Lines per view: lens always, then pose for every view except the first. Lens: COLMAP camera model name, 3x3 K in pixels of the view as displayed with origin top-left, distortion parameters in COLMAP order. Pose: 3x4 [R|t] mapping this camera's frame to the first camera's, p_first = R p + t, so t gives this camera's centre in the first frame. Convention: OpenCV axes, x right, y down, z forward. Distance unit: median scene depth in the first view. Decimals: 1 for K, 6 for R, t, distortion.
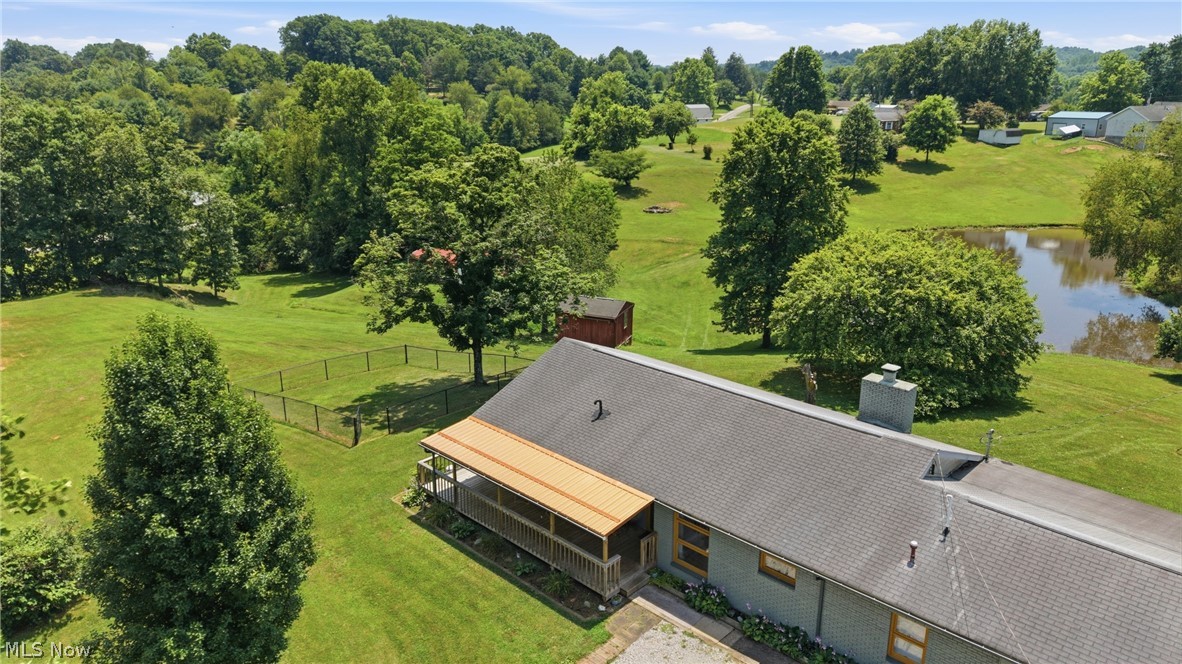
lens RADIAL K [[767.4, 0, 594.8], [0, 767.4, 330.9], [0, 0, 1]] dist [-0.002516, -0.012981]
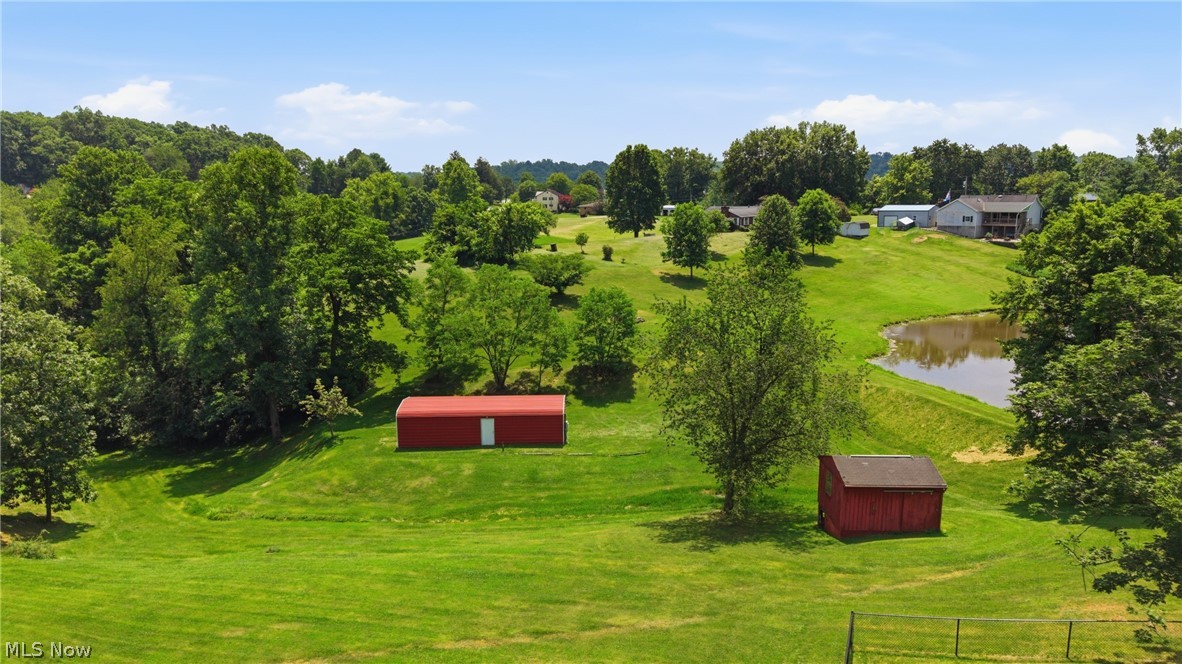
lens RADIAL K [[767.4, 0, 588.7], [0, 767.4, 327.6], [0, 0, 1]] dist [-0.002516, -0.012981]
pose [[0.921295, -0.069489, 0.382605, -0.192814], [0.121045, 0.986269, -0.112343, -0.043270], [-0.369545, 0.149813, 0.917056, 0.177146]]
